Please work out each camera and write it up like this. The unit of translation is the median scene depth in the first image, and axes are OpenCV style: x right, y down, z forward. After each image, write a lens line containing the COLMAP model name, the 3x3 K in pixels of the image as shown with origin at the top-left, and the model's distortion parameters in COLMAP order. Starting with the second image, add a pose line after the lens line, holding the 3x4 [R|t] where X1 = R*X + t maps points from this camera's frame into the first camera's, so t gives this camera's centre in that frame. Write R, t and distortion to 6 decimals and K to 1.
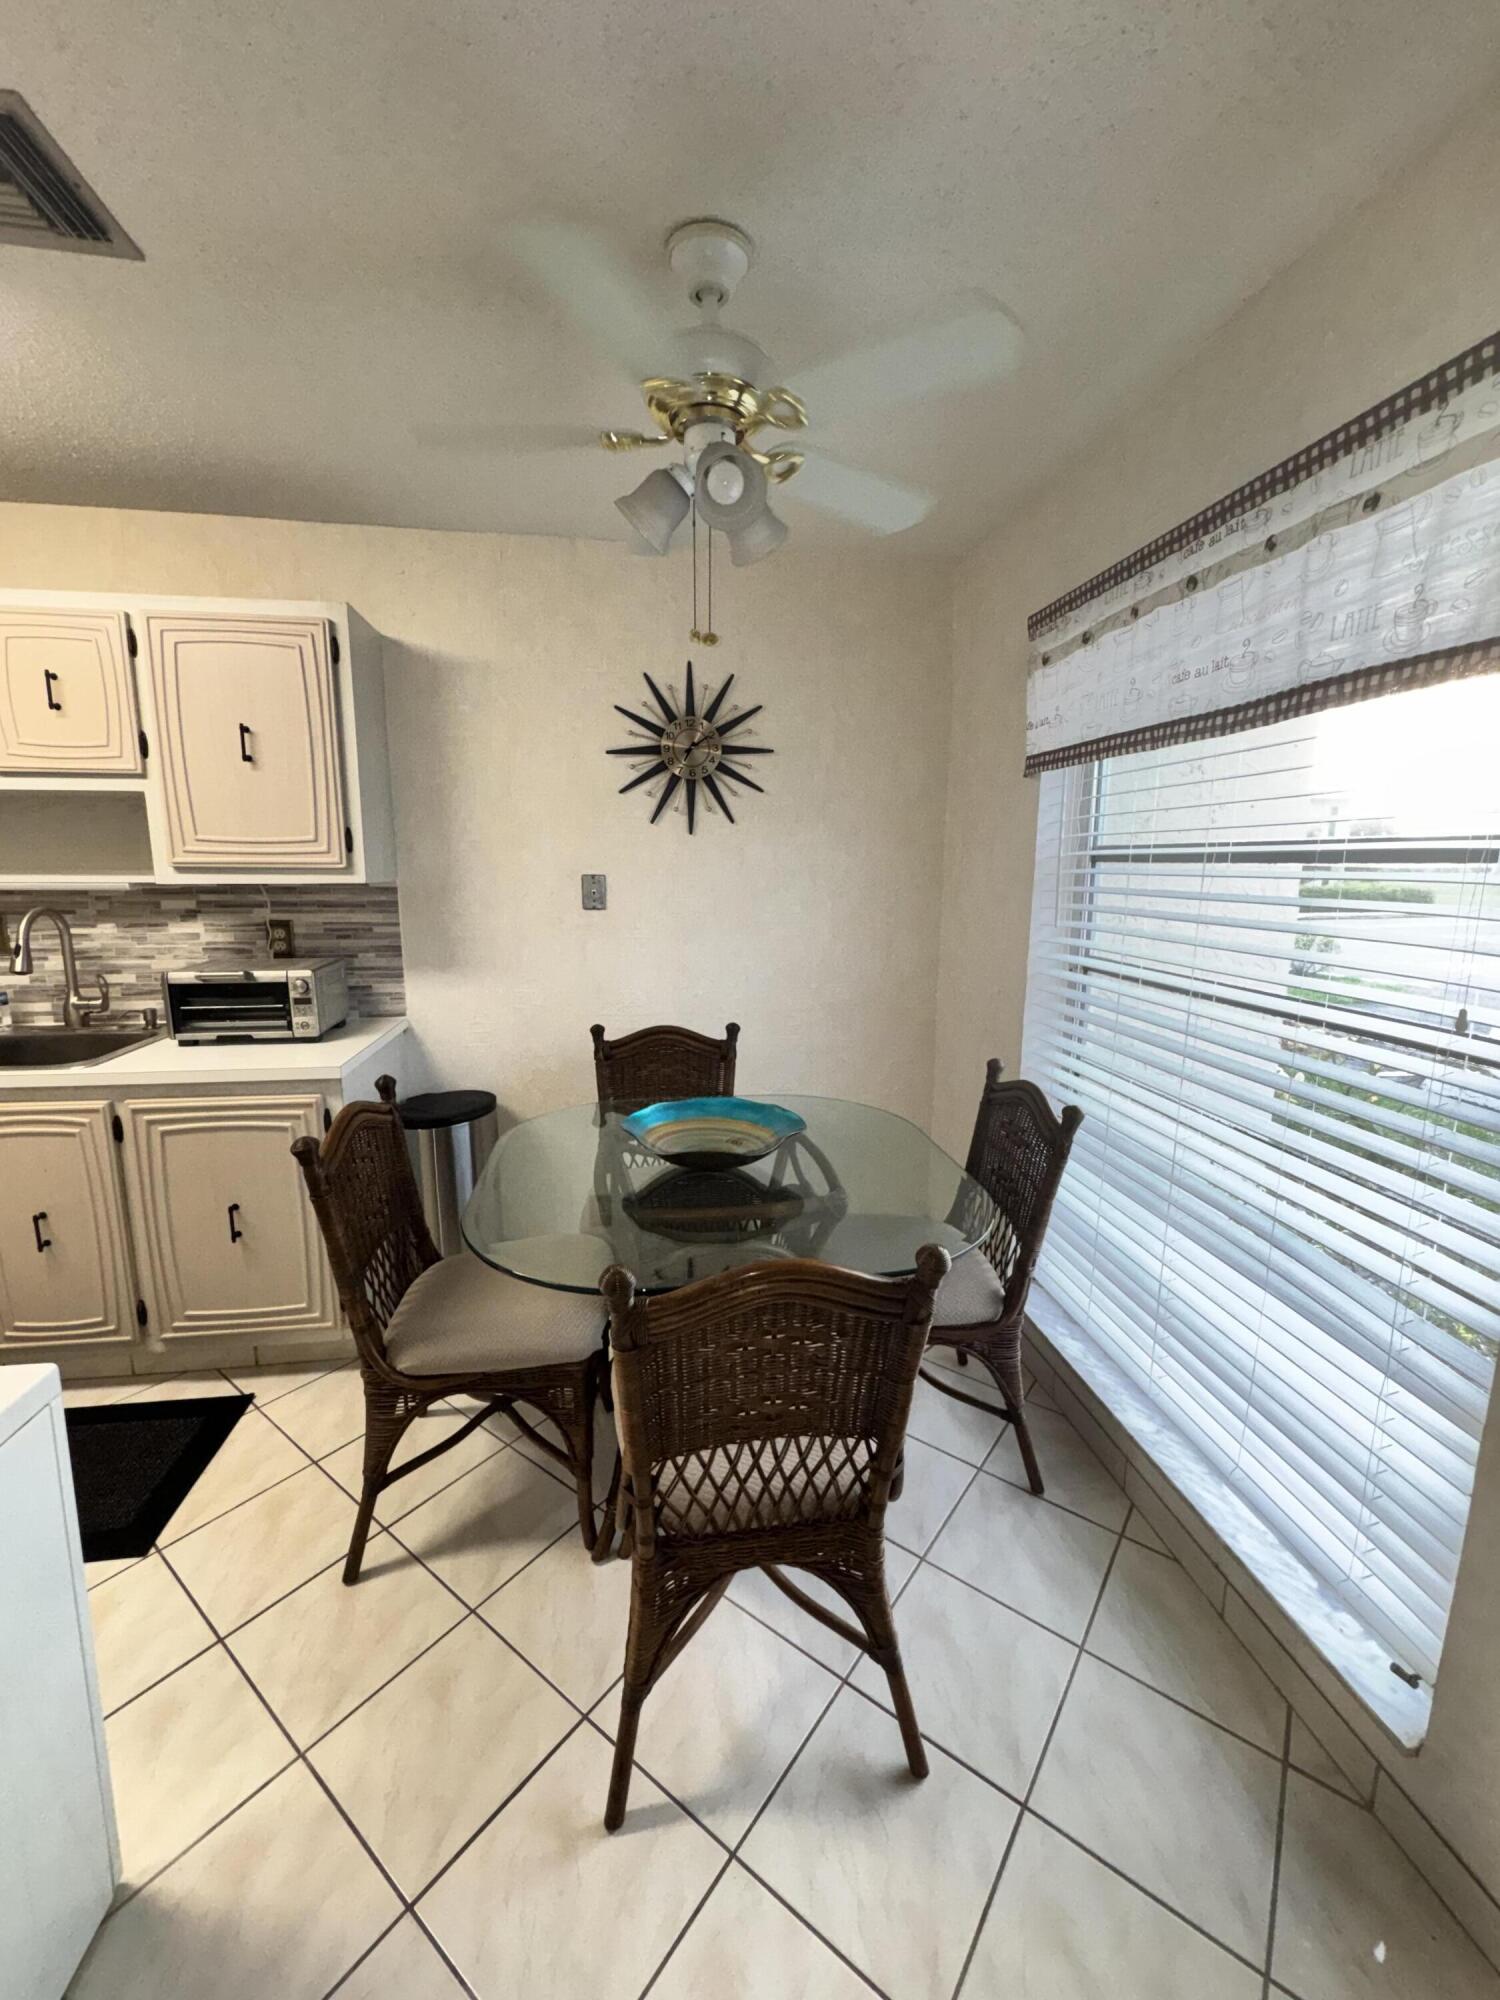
lens RADIAL K [[804.6, 0, 749.8], [0, 804.6, 999.3], [0, 0, 1]] dist [-0.004320, 0.000615]
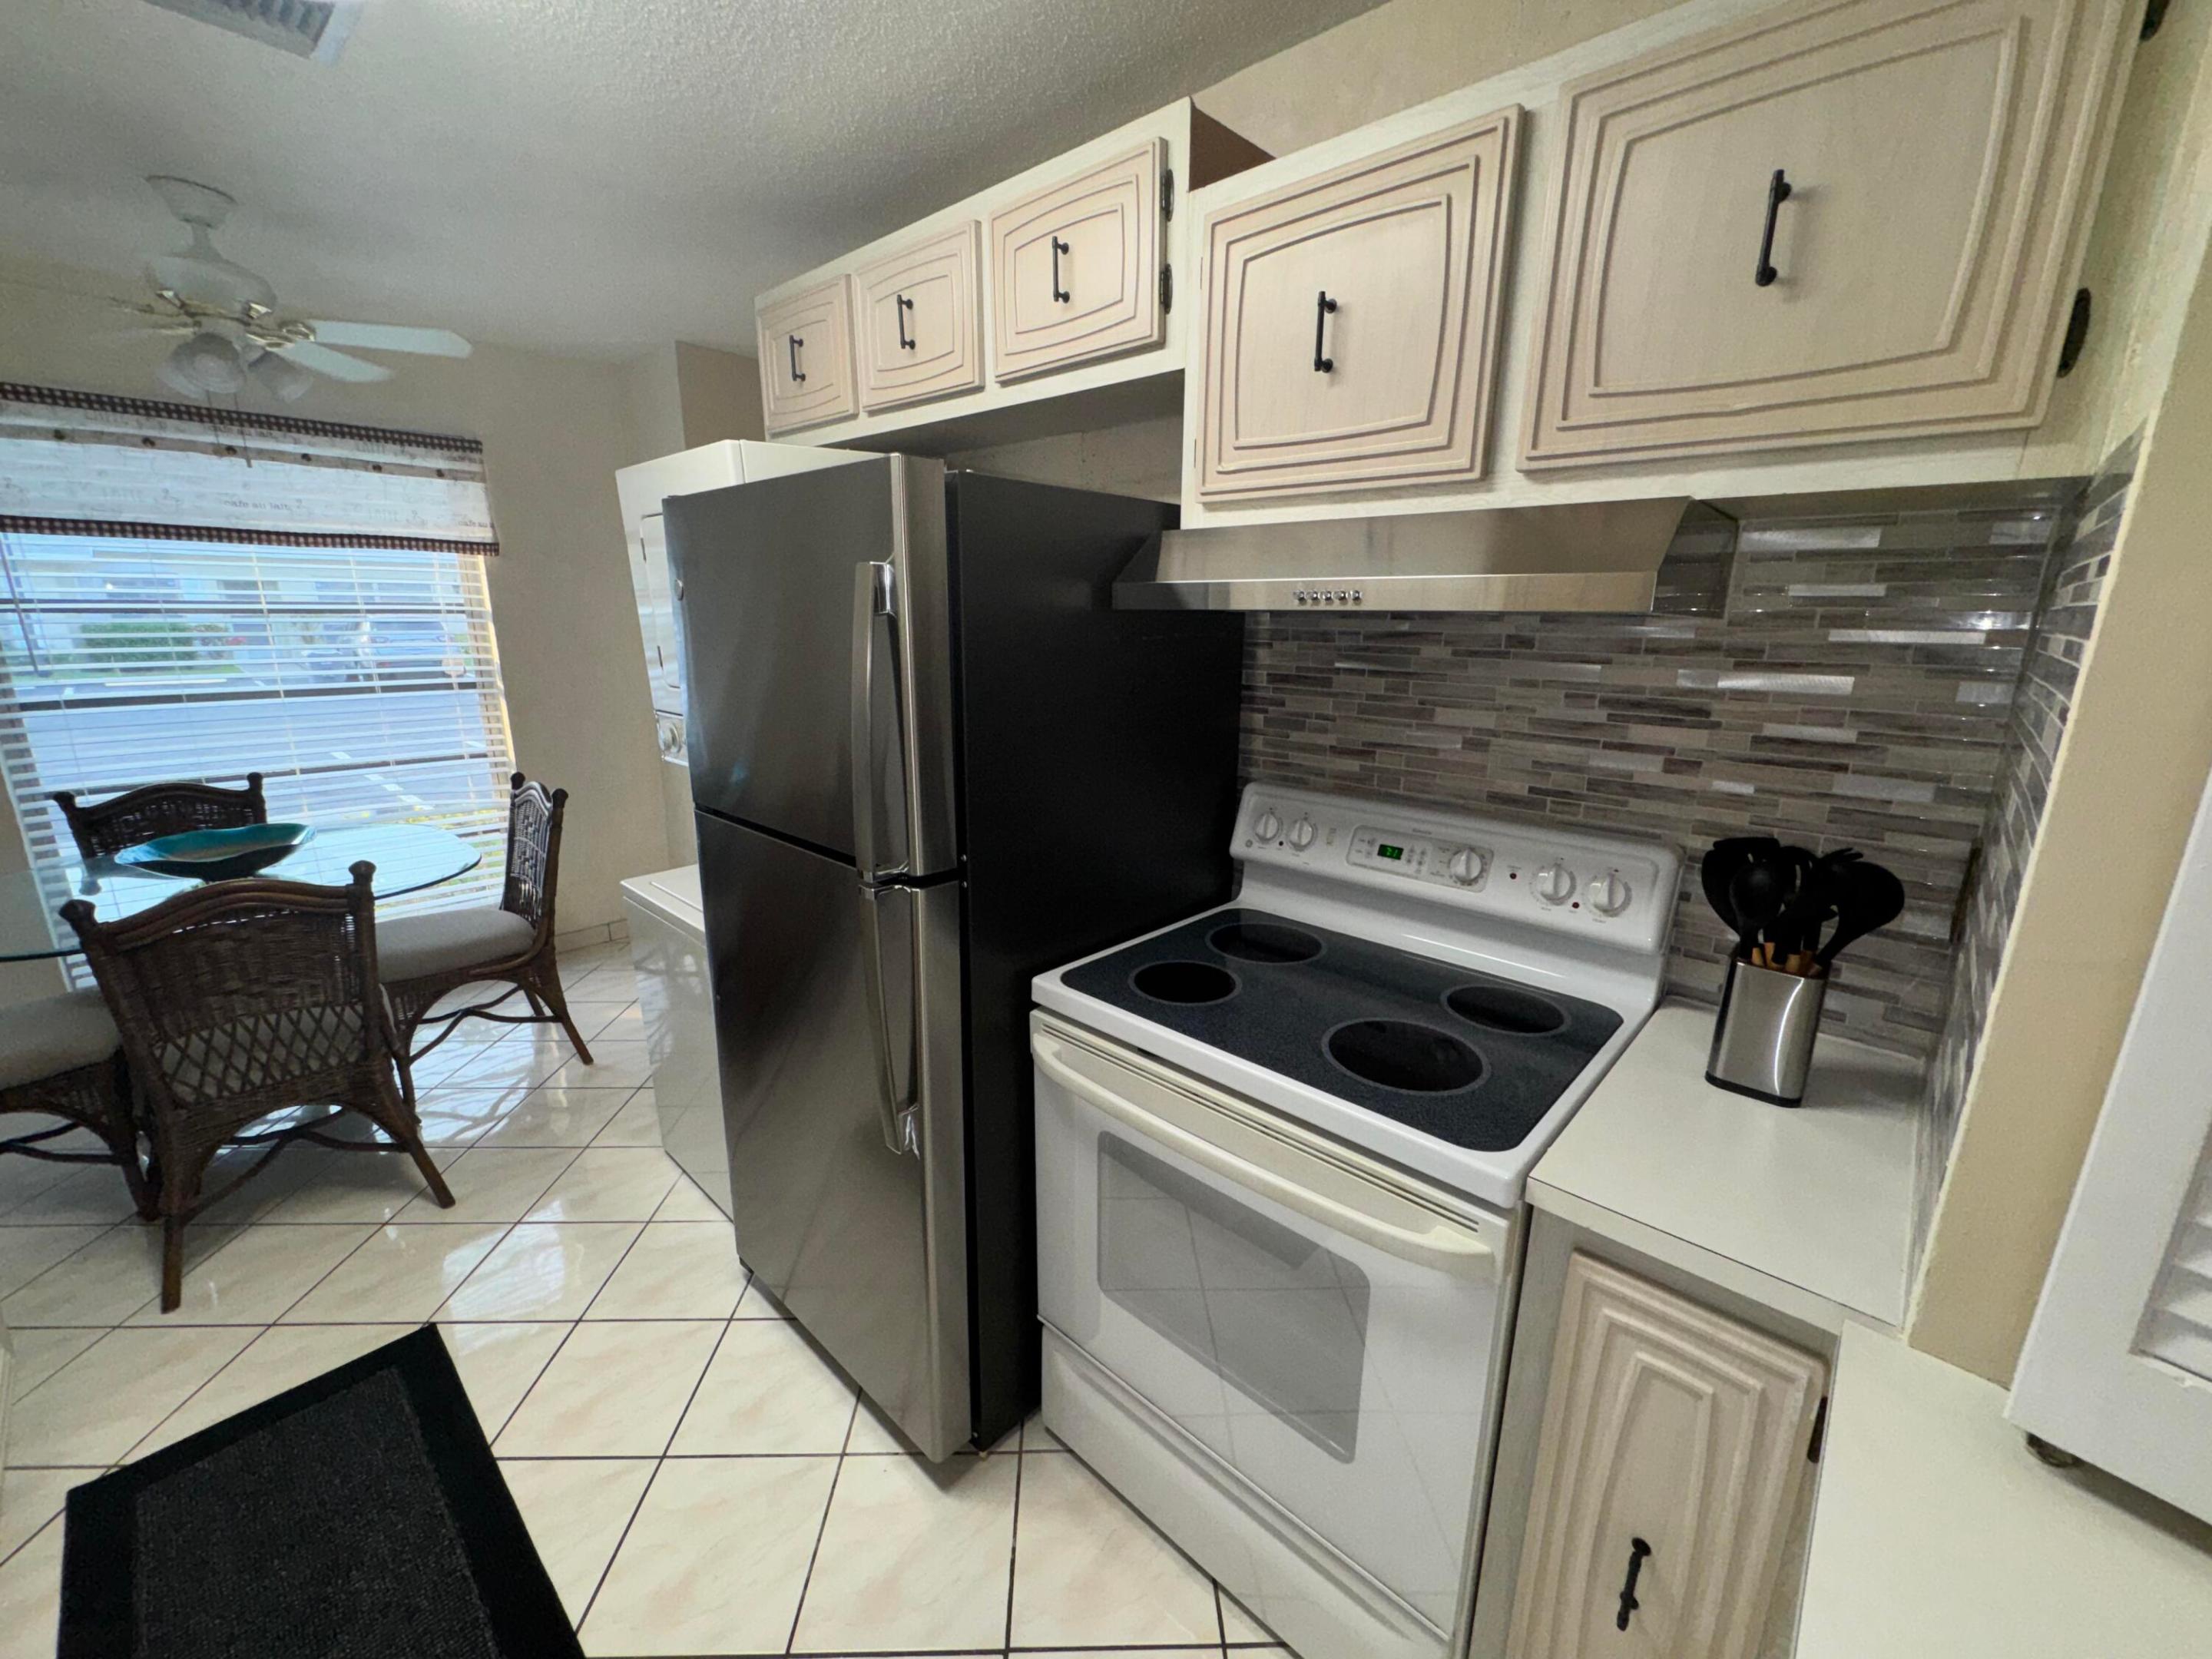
lens RADIAL K [[889.9, 0, 1109.9], [0, 889.9, 830.0], [0, 0, 1]] dist [-0.004320, 0.000615]
pose [[-0.628452, -0.201187, 0.751380, -1.408802], [0.115292, 0.931210, 0.345767, -0.124114], [-0.769257, 0.303927, -0.562025, 0.542213]]
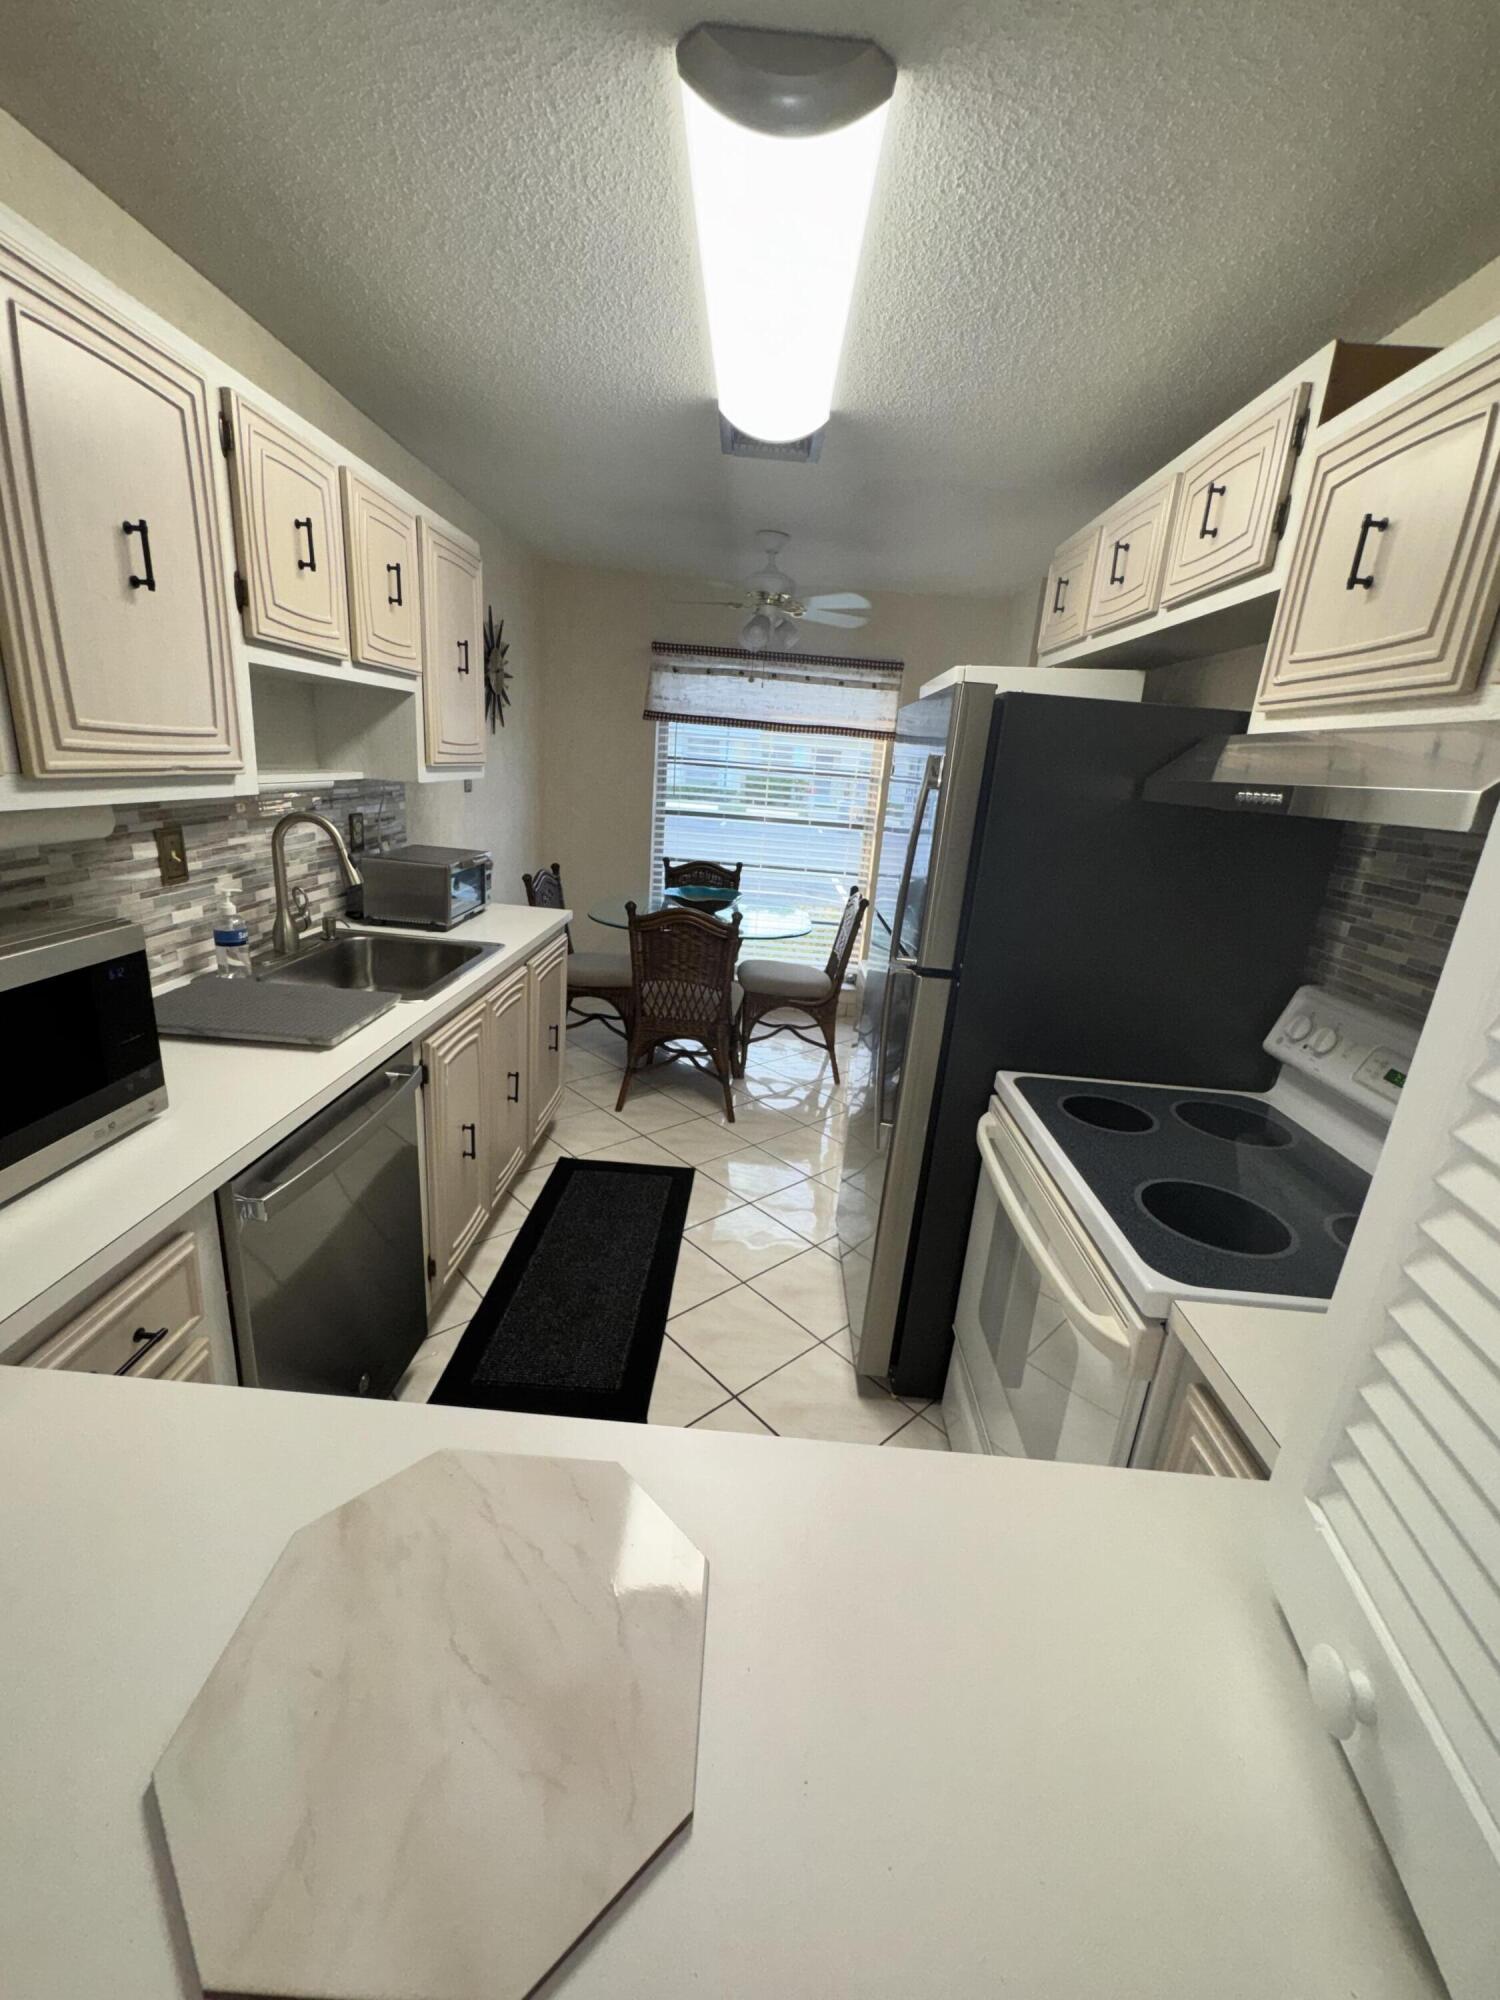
lens RADIAL K [[804.6, 0, 749.8], [0, 804.6, 999.3], [0, 0, 1]] dist [-0.004320, 0.000615]
pose [[0.173837, -0.277106, 0.944983, -1.643459], [0.093000, 0.959924, 0.264379, -0.102736], [-0.980373, 0.041924, 0.192641, 0.354407]]
